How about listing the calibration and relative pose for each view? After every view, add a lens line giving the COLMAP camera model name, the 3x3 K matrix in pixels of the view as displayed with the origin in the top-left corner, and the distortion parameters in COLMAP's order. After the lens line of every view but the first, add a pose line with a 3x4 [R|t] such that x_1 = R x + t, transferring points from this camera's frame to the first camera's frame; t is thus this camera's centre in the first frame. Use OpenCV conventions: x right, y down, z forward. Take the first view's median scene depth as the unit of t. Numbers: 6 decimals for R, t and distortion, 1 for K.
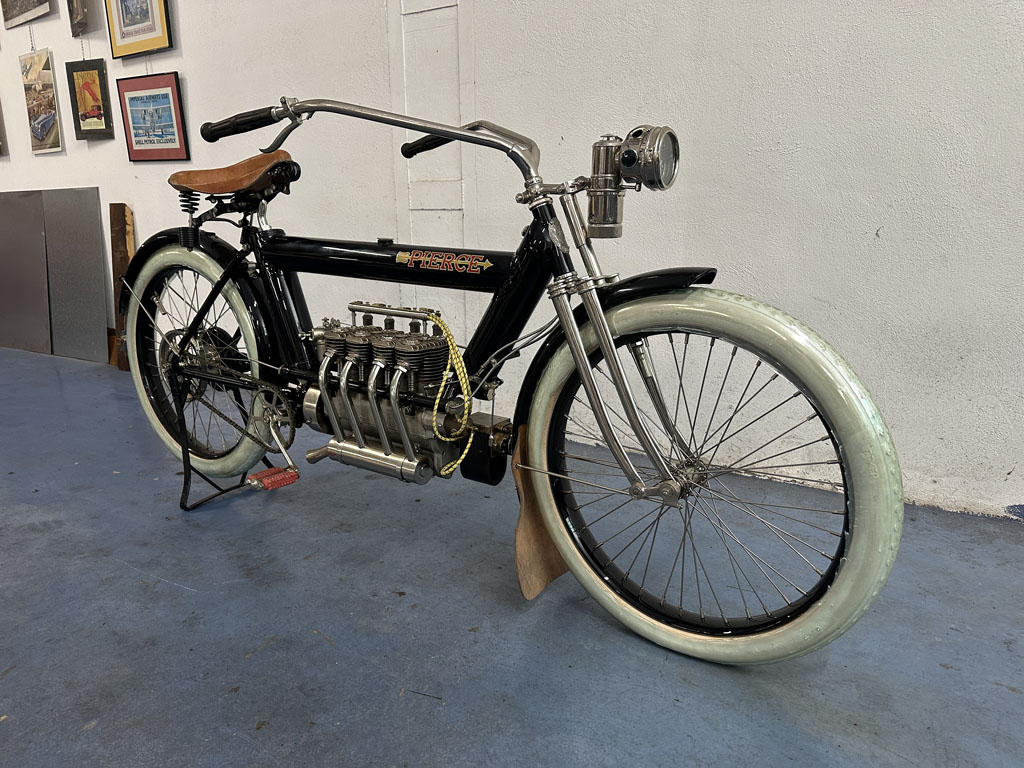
lens RADIAL K [[730.2, 0, 511.8], [0, 730.2, 380.5], [0, 0, 1]] dist [0.056724, -0.078568]
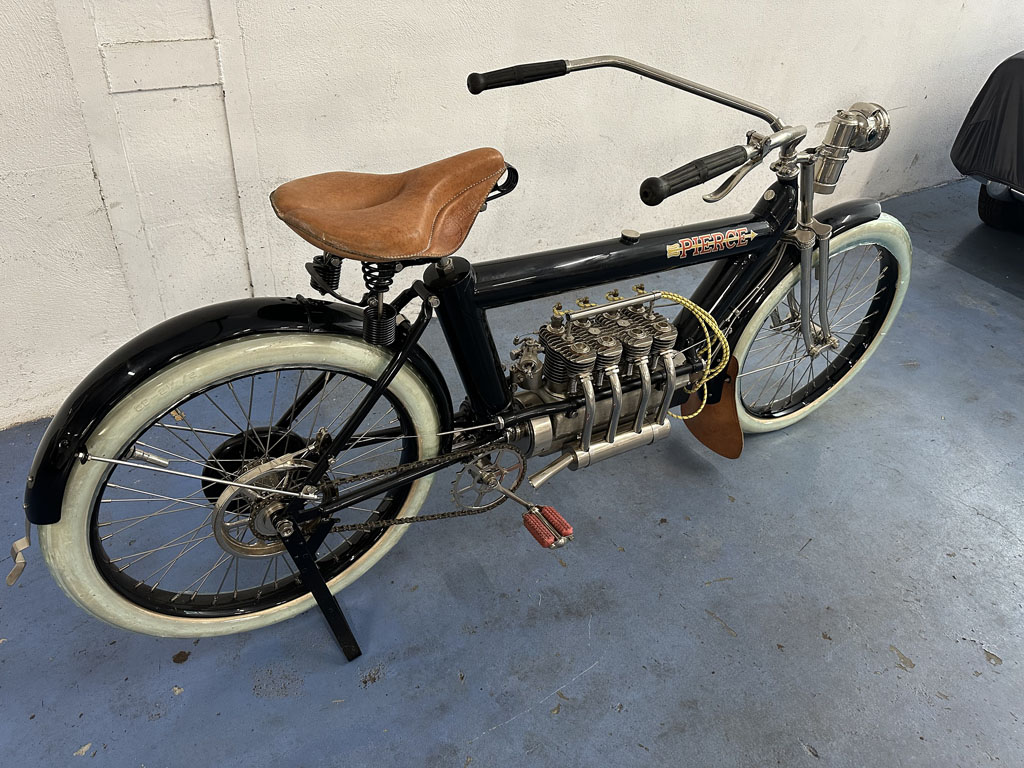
lens RADIAL K [[730.2, 0, 514.4], [0, 730.2, 388.4], [0, 0, 1]] dist [0.056724, -0.078568]
pose [[0.401508, -0.517927, 0.755343, -1.126815], [0.124698, 0.847975, 0.515159, -0.576390], [-0.907327, -0.112650, 0.405054, 0.846128]]
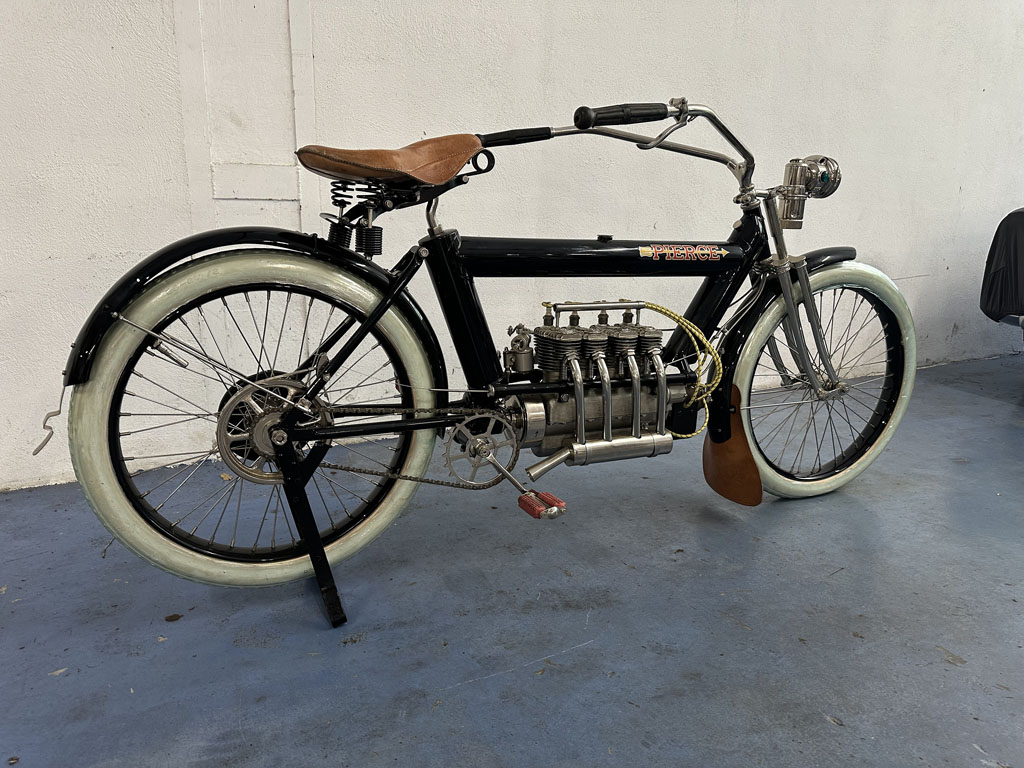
lens RADIAL K [[730.2, 0, 512.3], [0, 730.2, 379.8], [0, 0, 1]] dist [0.056724, -0.078568]
pose [[0.508385, -0.188159, 0.840322, -1.296769], [0.177799, 0.977745, 0.111364, -0.149790], [-0.842575, 0.092793, 0.530525, 0.658740]]
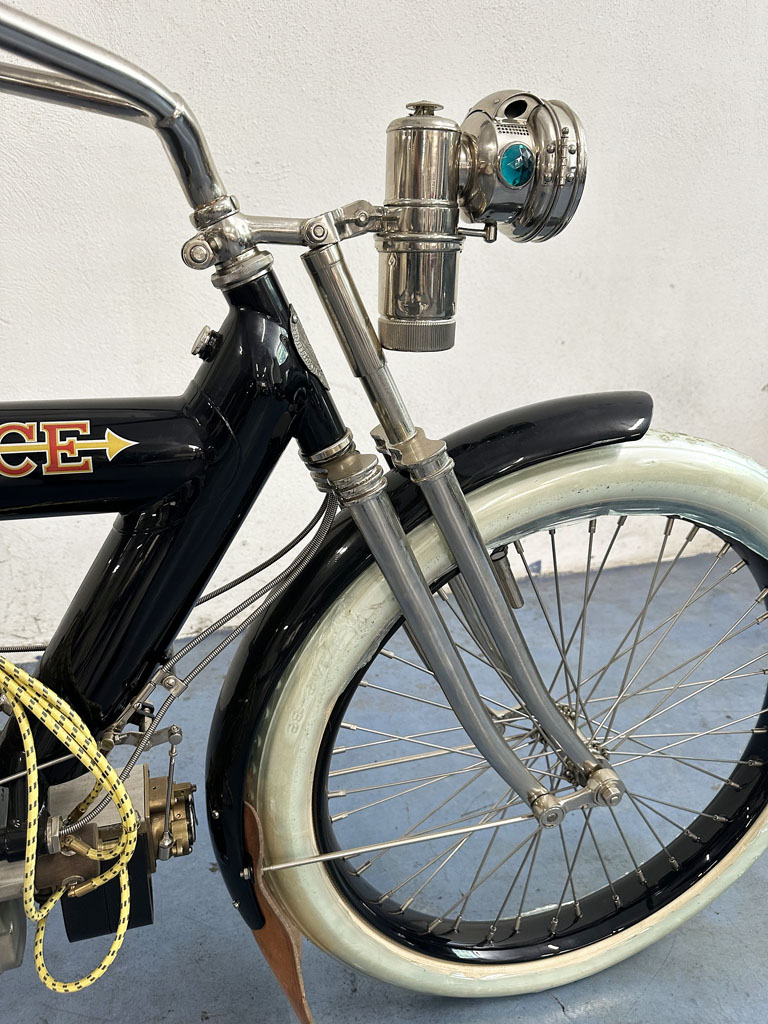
lens RADIAL K [[730.2, 0, 386.7], [0, 730.2, 518.3], [0, 0, 1]] dist [0.056724, -0.078568]
pose [[0.619256, -0.270210, 0.737230, -0.225759], [0.177865, 0.962788, 0.203478, -0.173074], [-0.764778, 0.005122, 0.644273, 0.662950]]
